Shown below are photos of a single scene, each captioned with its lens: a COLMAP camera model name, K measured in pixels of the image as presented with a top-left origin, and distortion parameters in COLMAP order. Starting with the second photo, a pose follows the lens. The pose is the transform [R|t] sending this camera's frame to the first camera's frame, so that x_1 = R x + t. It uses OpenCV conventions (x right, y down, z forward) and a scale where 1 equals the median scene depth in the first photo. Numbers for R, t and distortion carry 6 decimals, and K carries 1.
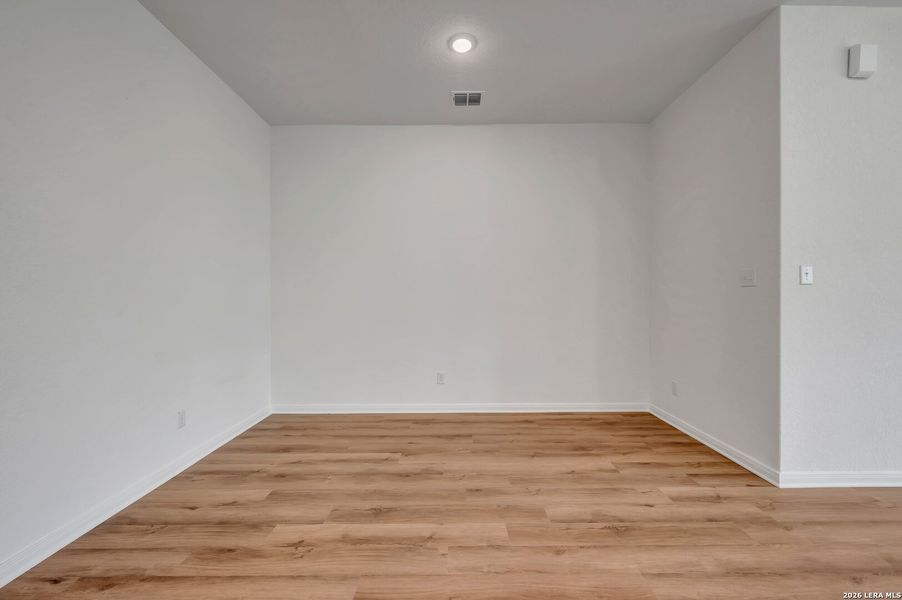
lens RADIAL K [[355.5, 0, 453.0], [0, 355.5, 301.3], [0, 0, 1]] dist [-0.003100, 0.000234]
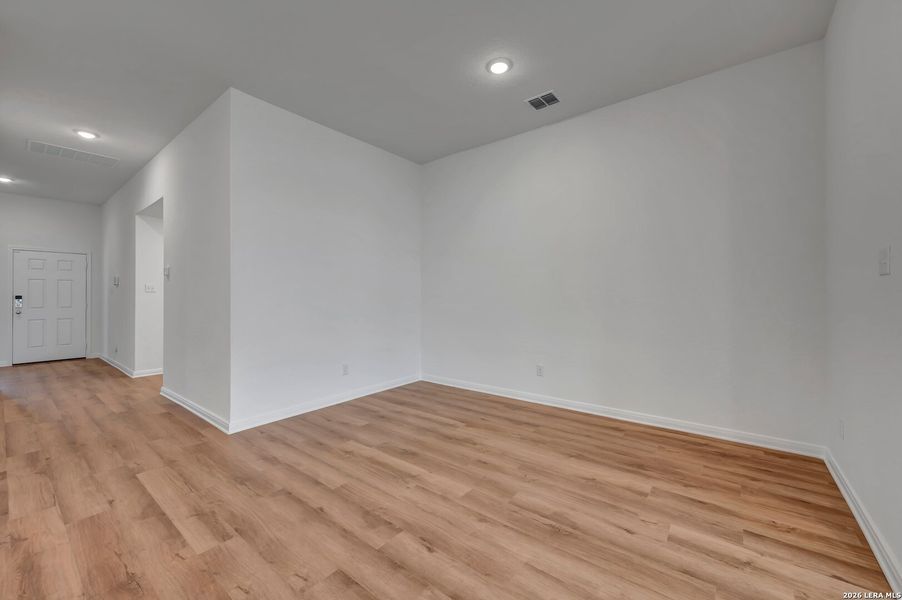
lens RADIAL K [[355.5, 0, 451.6], [0, 355.5, 292.6], [0, 0, 1]] dist [-0.003100, 0.000234]
pose [[0.785630, -0.004551, -0.618680, 0.683426], [-0.000130, 0.999972, -0.007521, -0.005535], [0.618697, 0.005989, 0.785607, 0.036211]]
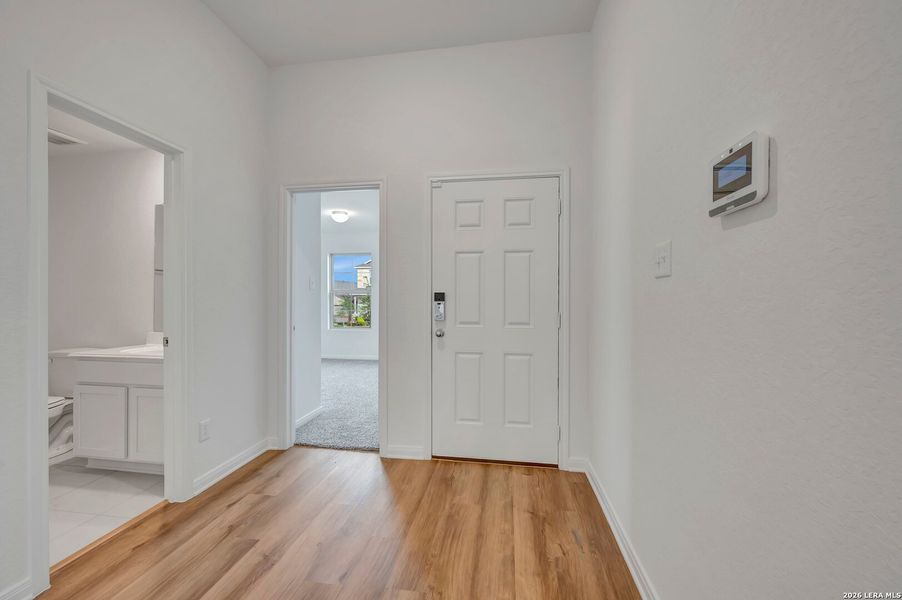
lens RADIAL K [[355.5, 0, 453.0], [0, 355.5, 297.3], [0, 0, 1]] dist [-0.003100, 0.000234]
pose [[-0.160768, -0.000828, -0.986992, -2.679219], [0.001477, 0.999998, -0.001079, 0.015319], [0.986991, -0.001632, -0.160767, 0.353347]]
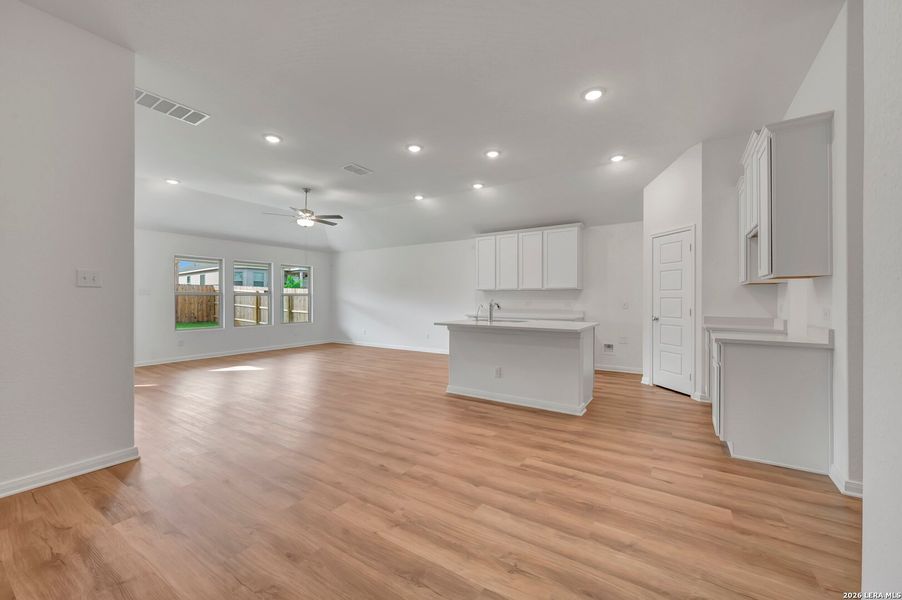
lens RADIAL K [[355.5, 0, 453.6], [0, 355.5, 293.2], [0, 0, 1]] dist [-0.003100, 0.000234]
pose [[-0.841057, 0.012184, 0.540810, -0.619887], [0.003276, 0.999843, -0.017431, -0.004406], [-0.540937, -0.012889, -0.840964, 1.426660]]
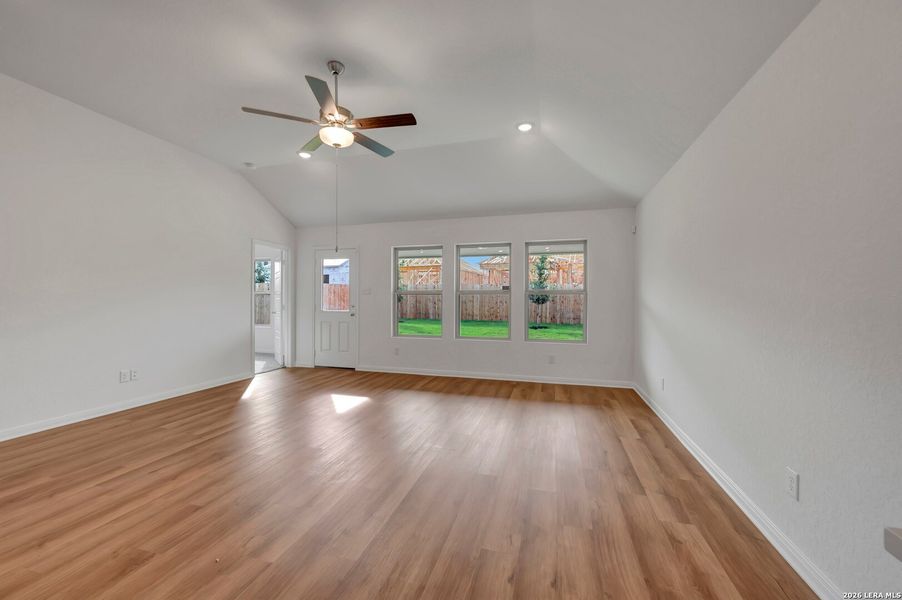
lens RADIAL K [[355.5, 0, 454.3], [0, 355.5, 303.3], [0, 0, 1]] dist [-0.003100, 0.000234]
pose [[0.272018, -0.007193, 0.962265, 0.652987], [-0.004087, 0.999954, 0.008629, -0.010626], [-0.962283, -0.006280, 0.271976, -0.973598]]
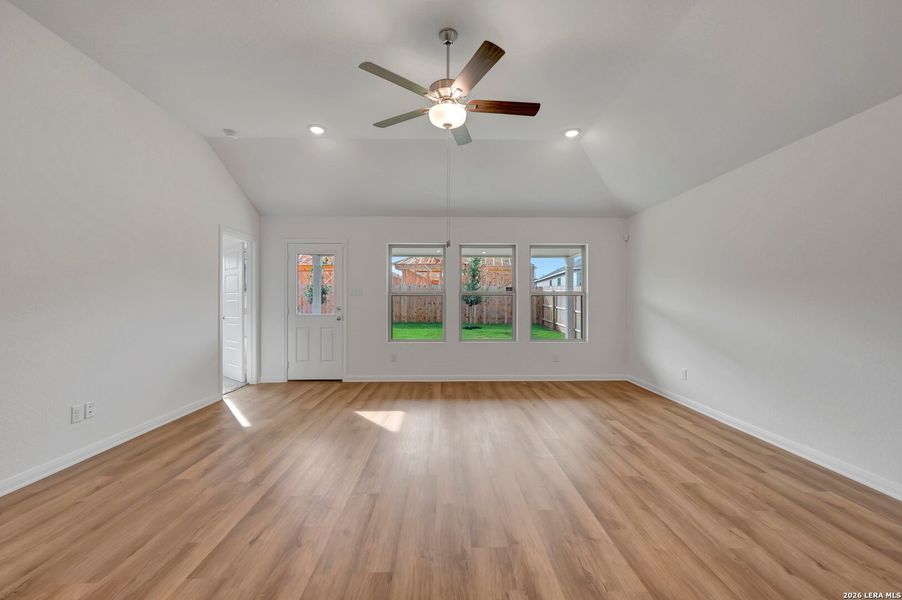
lens RADIAL K [[355.5, 0, 452.7], [0, 355.5, 303.1], [0, 0, 1]] dist [-0.003100, 0.000234]
pose [[-0.024272, -0.004029, 0.999697, 0.651081], [0.000002, 0.999992, 0.004031, -0.010957], [-0.999705, 0.000100, -0.024272, -0.207657]]
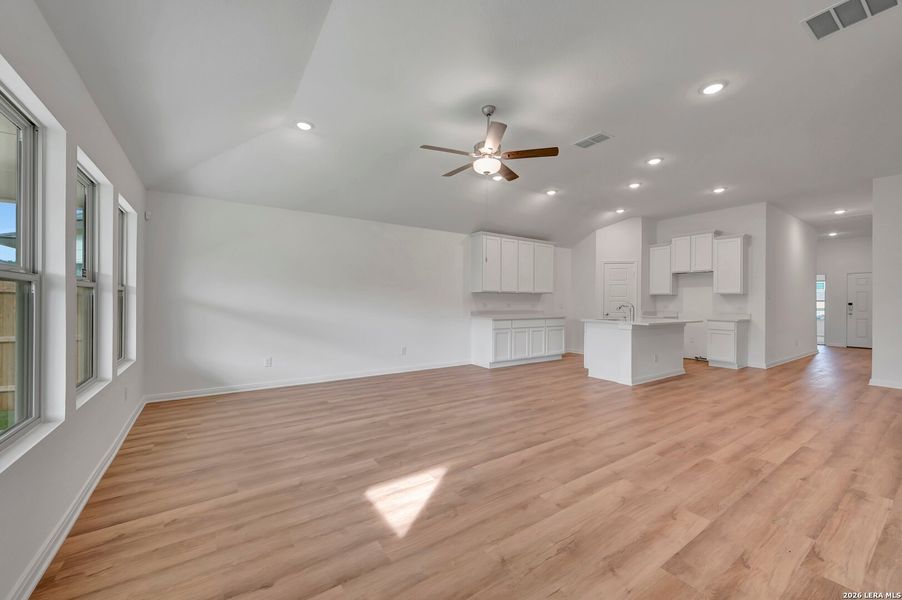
lens RADIAL K [[355.5, 0, 455.8], [0, 355.5, 305.7], [0, 0, 1]] dist [-0.003100, 0.000234]
pose [[-0.822058, 0.005234, -0.569379, 2.726801], [-0.004166, 0.999876, 0.015207, -0.013133], [0.569388, 0.014874, -0.821934, 0.951261]]
